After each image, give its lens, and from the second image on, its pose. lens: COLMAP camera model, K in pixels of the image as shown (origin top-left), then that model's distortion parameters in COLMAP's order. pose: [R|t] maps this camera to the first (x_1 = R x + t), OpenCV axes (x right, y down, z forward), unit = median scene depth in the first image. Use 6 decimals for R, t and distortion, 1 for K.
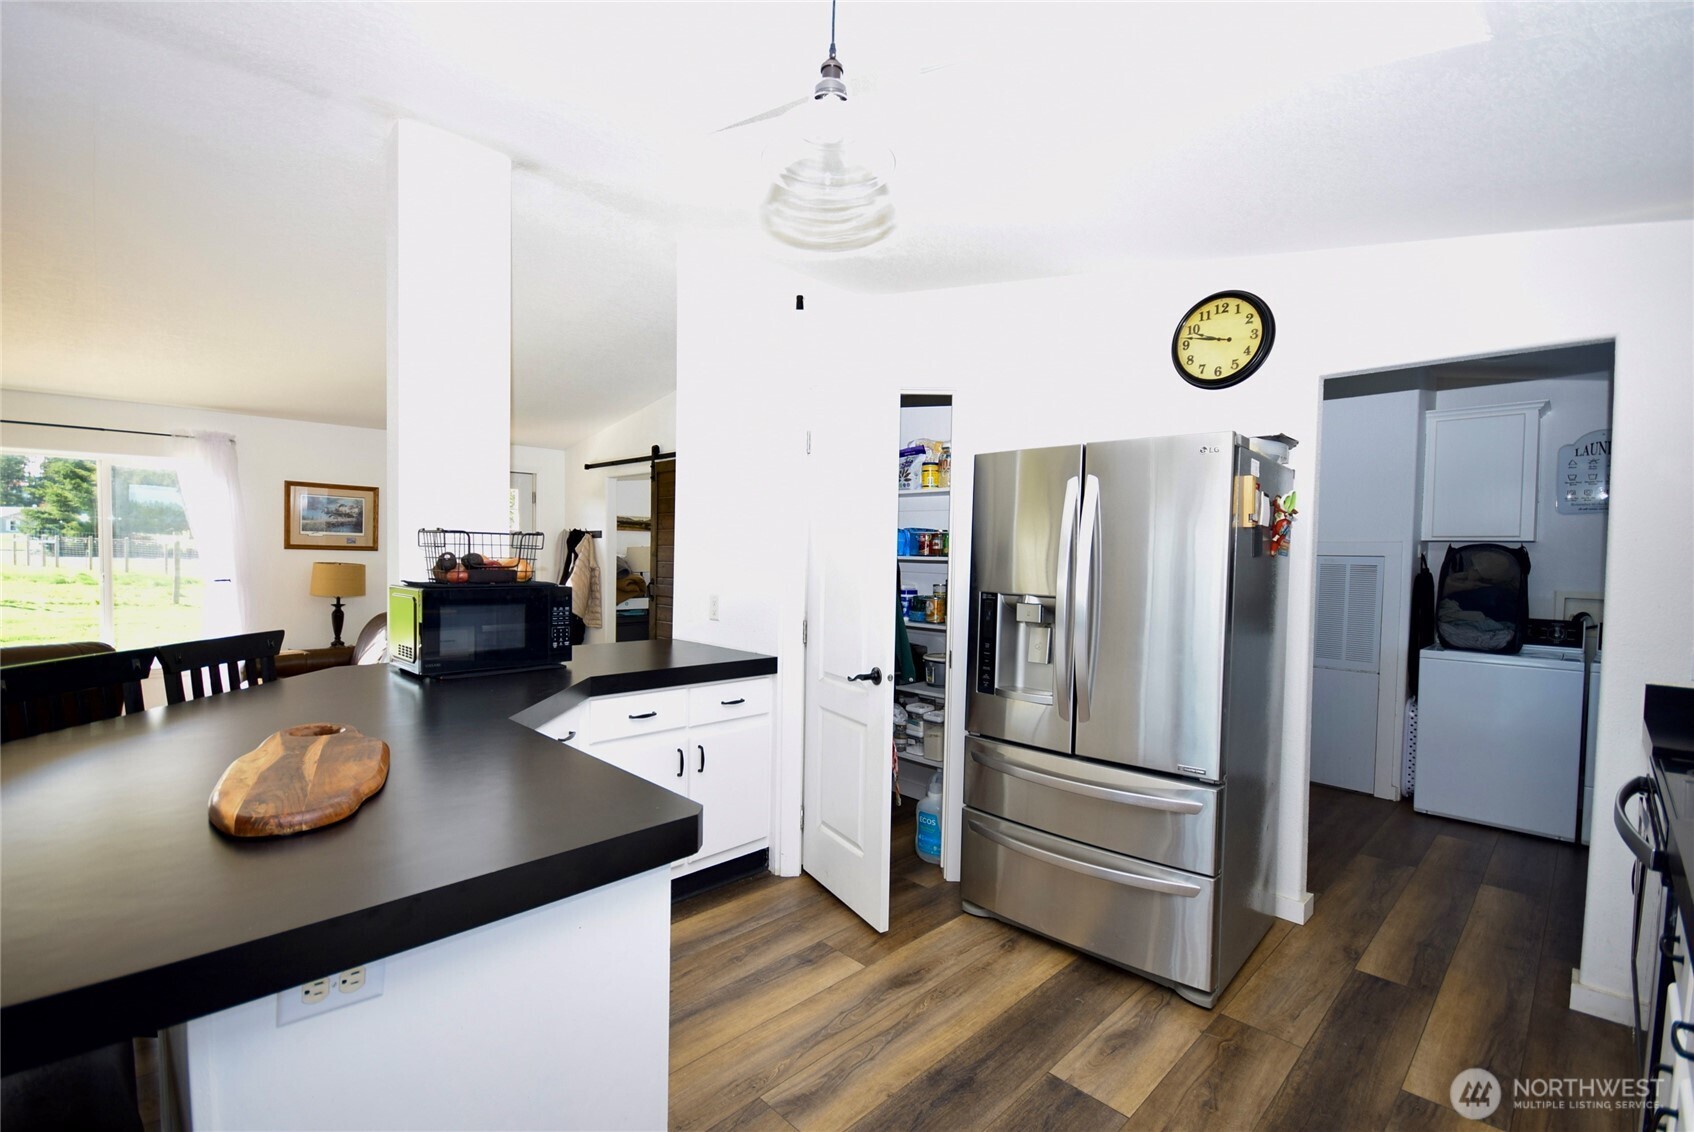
lens RADIAL K [[743.1, 0, 840.5], [0, 743.1, 579.0], [0, 0, 1]] dist [0.000788, -0.006685]
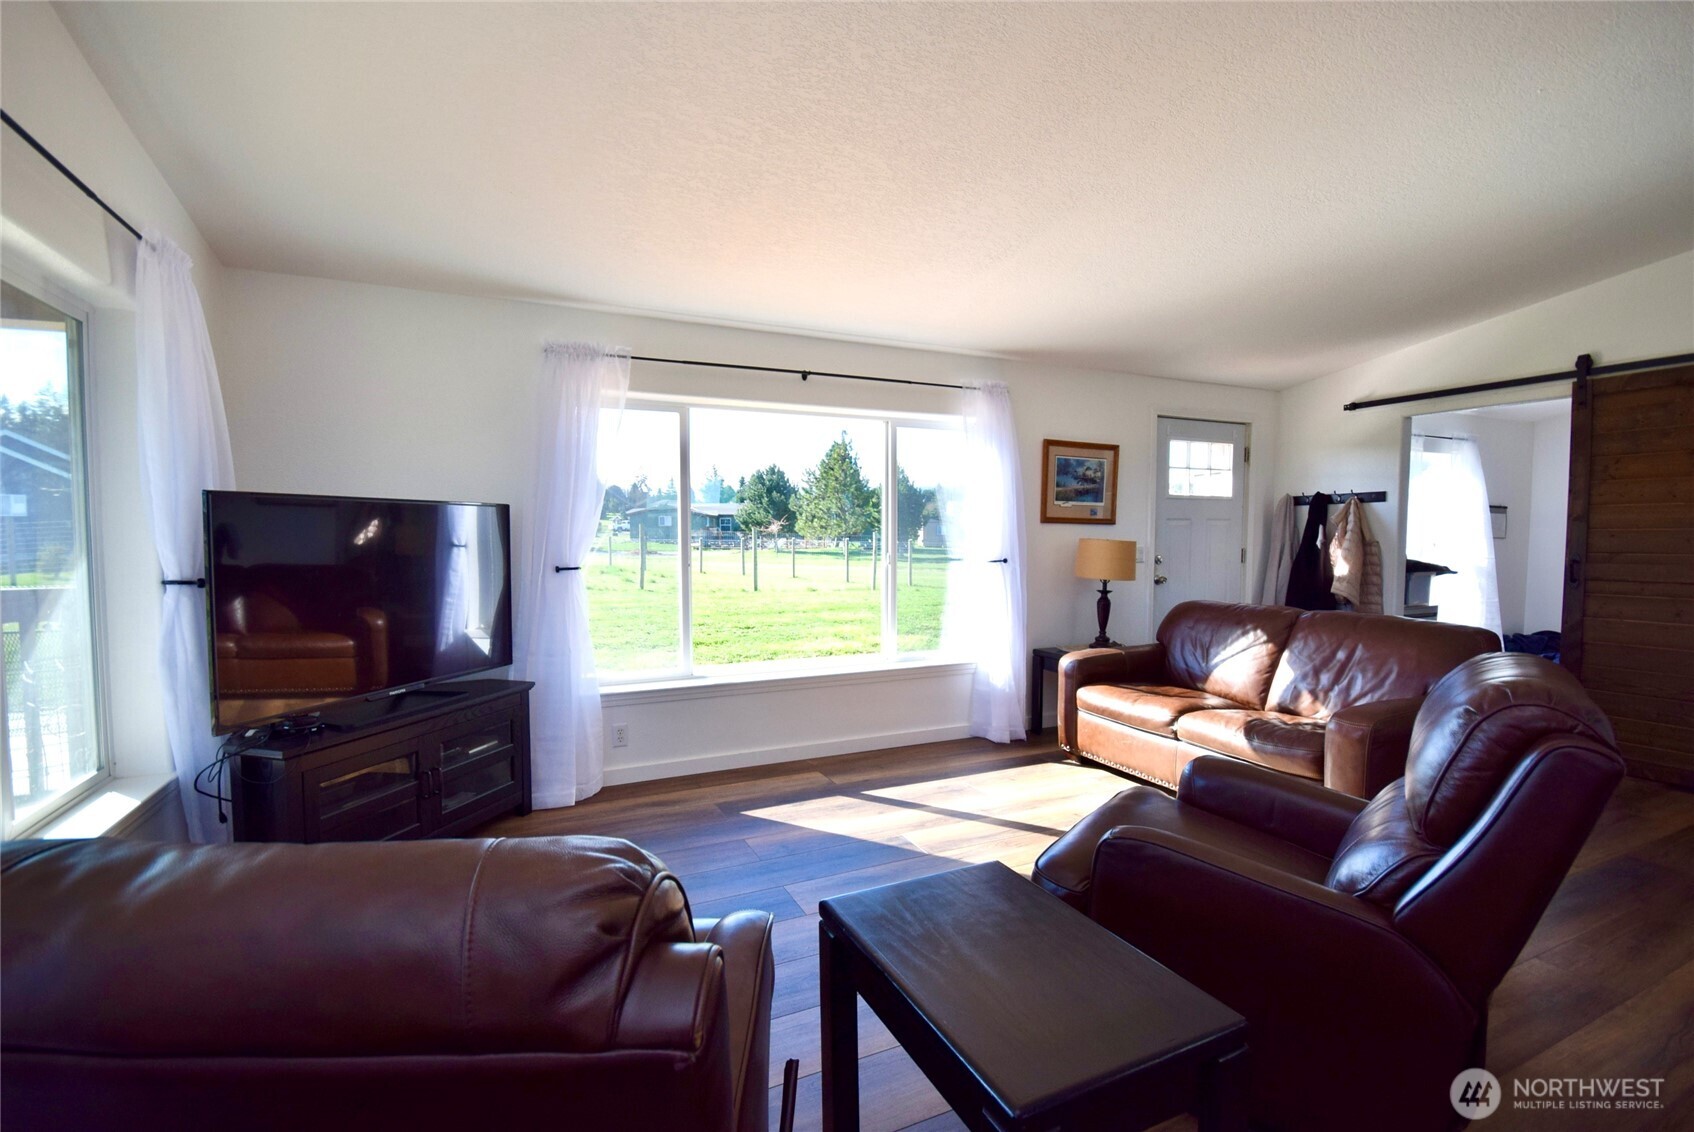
lens RADIAL K [[743.1, 0, 840.5], [0, 743.1, 579.0], [0, 0, 1]] dist [0.000788, -0.006685]
pose [[0.938724, -0.001384, -0.344668, -0.652416], [0.007323, 0.999846, 0.015928, 0.006667], [0.344593, -0.017476, 0.938590, 0.144380]]
